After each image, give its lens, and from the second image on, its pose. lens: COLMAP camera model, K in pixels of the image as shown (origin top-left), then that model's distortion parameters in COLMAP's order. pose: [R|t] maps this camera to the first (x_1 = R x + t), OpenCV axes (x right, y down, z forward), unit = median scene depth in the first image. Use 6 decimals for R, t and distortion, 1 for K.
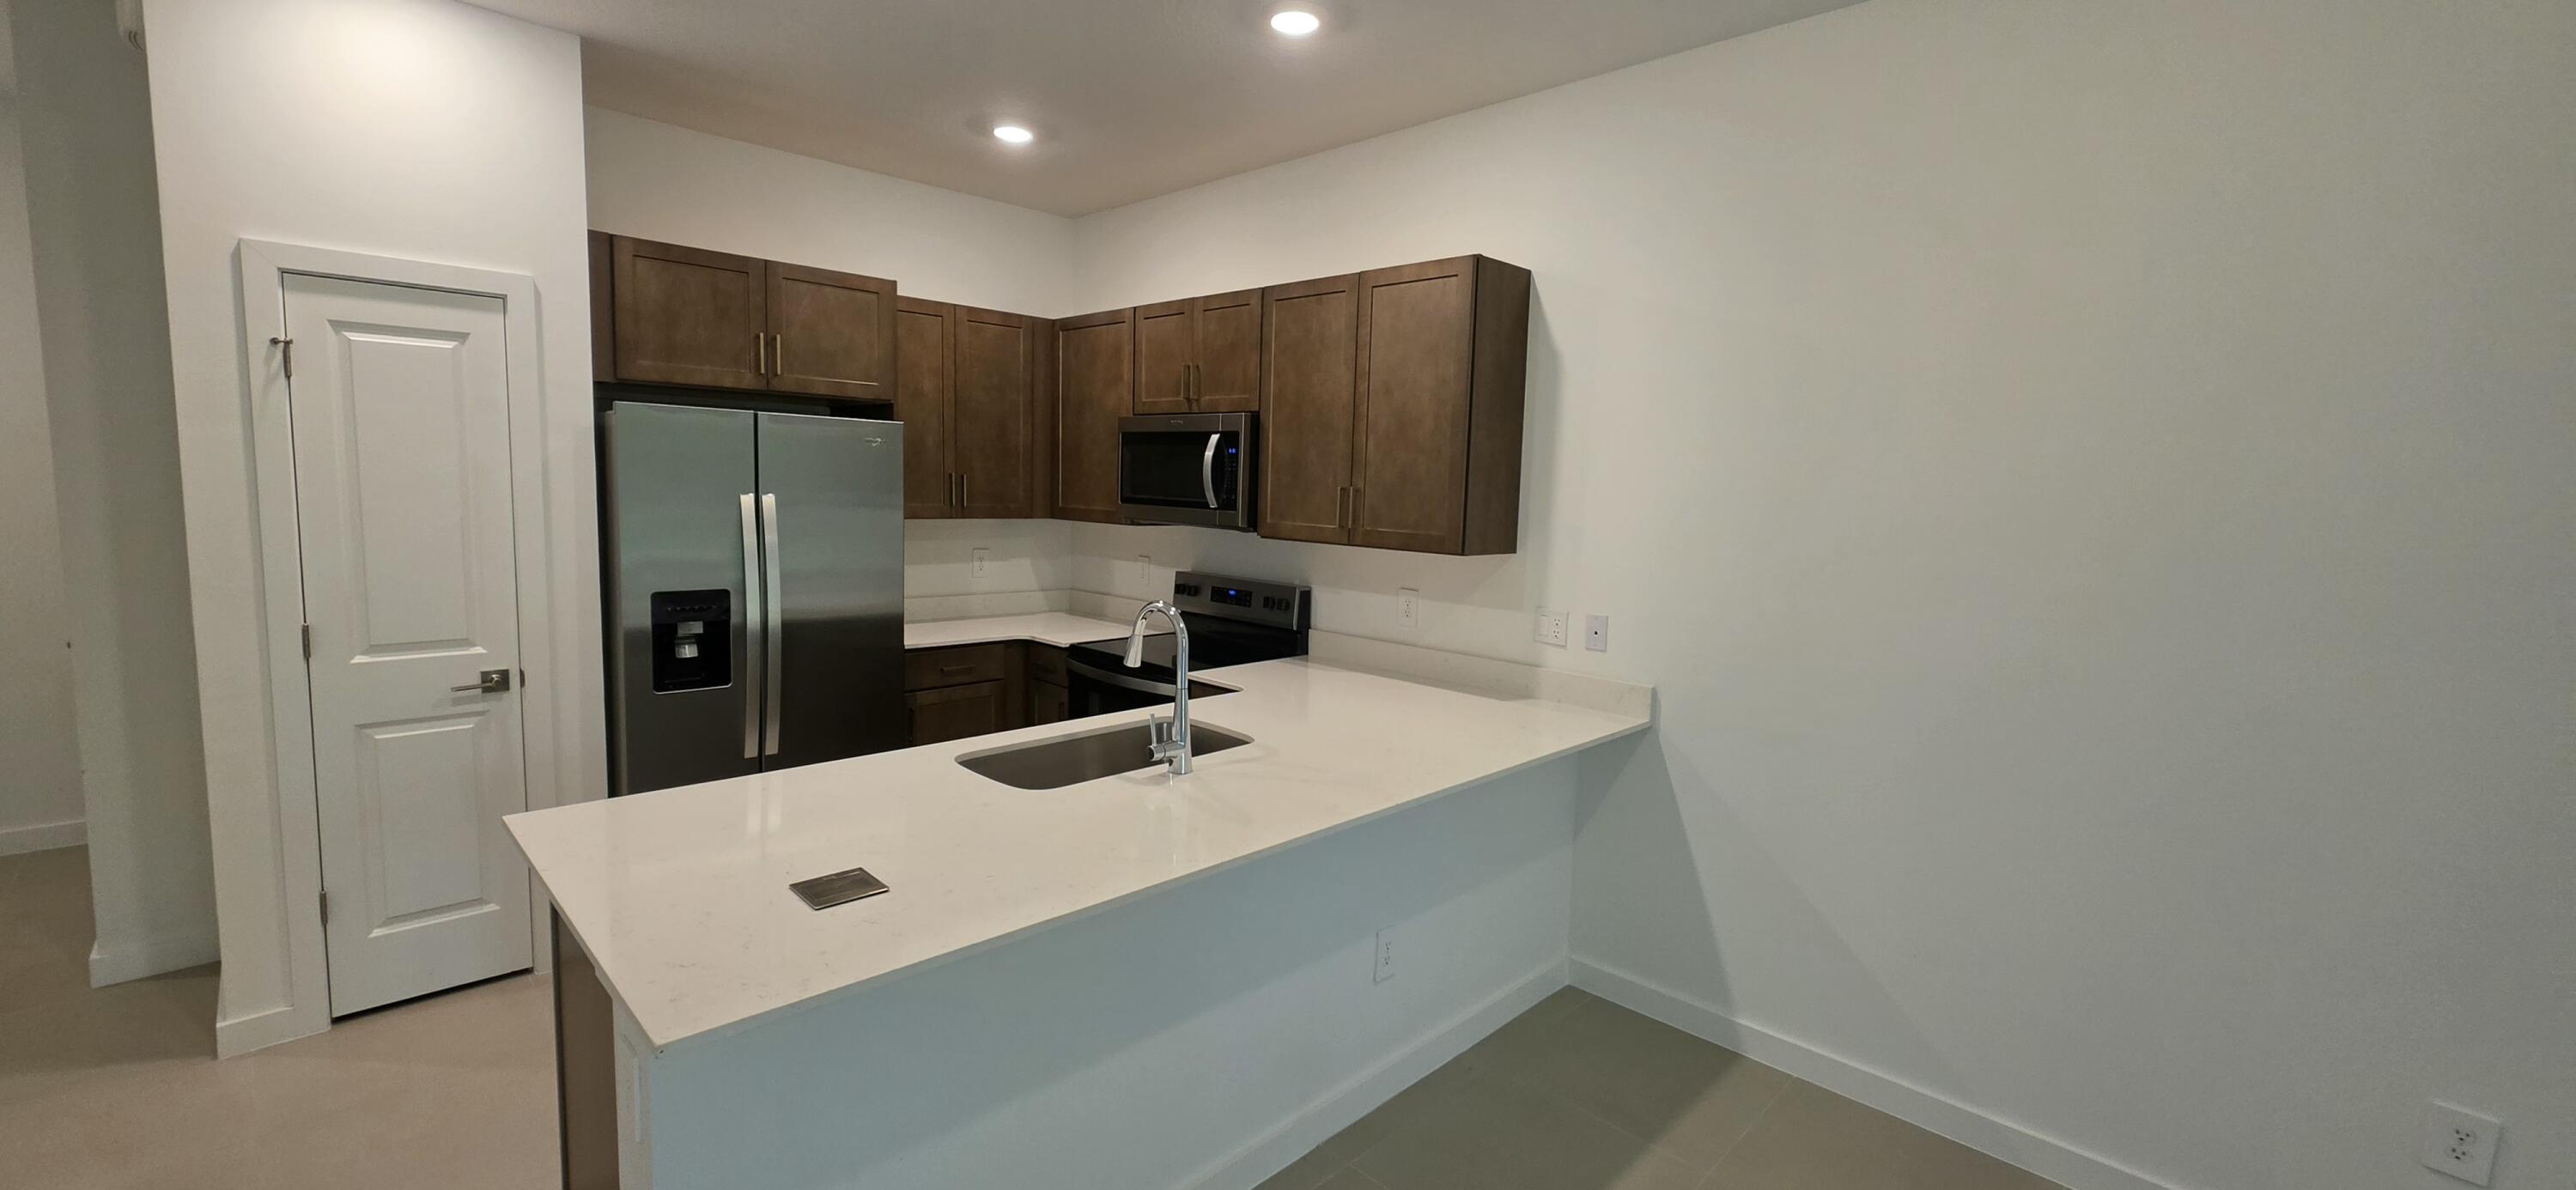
lens RADIAL K [[1039.2, 0, 1282.0], [0, 1039.2, 594.2], [0, 0, 1]] dist [0.000504, 0.000336]
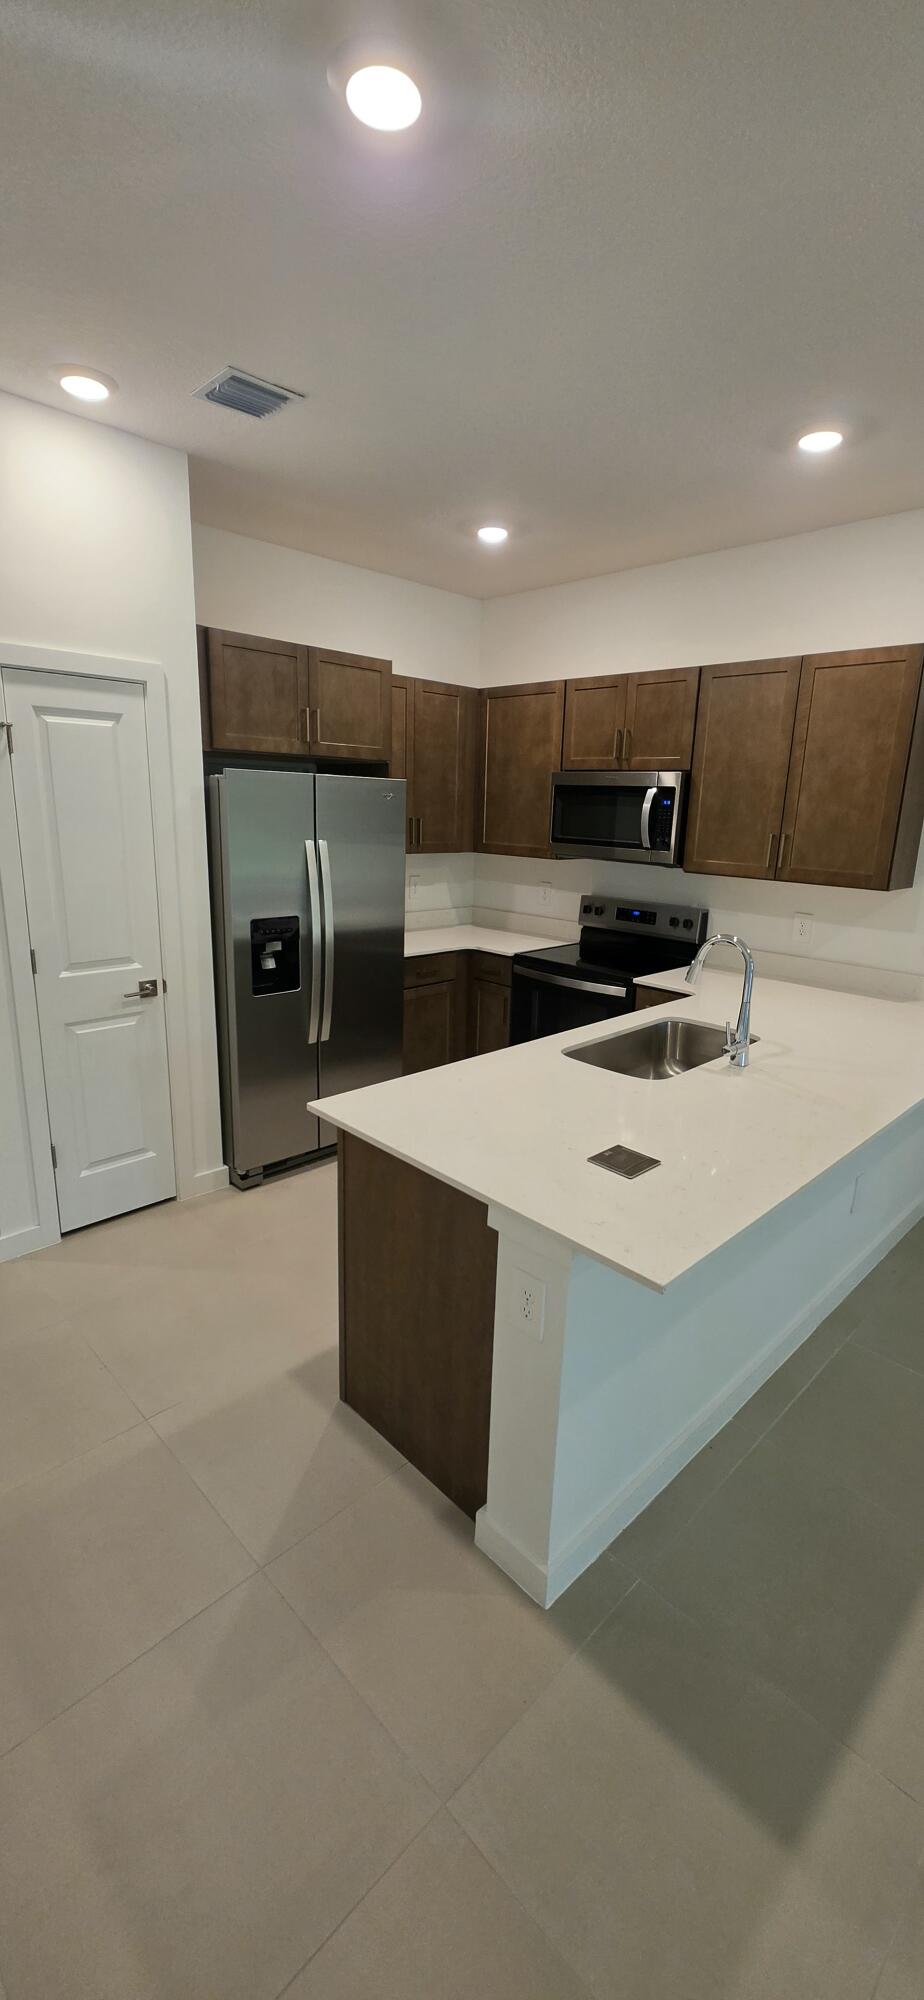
lens RADIAL K [[806.9, 0, 460.7], [0, 806.9, 1010.8], [0, 0, 1]] dist [0.000504, 0.000336]
pose [[0.999957, 0.000561, -0.009236, -0.312768], [0.000781, 0.989477, 0.144690, -0.032147], [0.009220, -0.144692, 0.989434, -0.008548]]
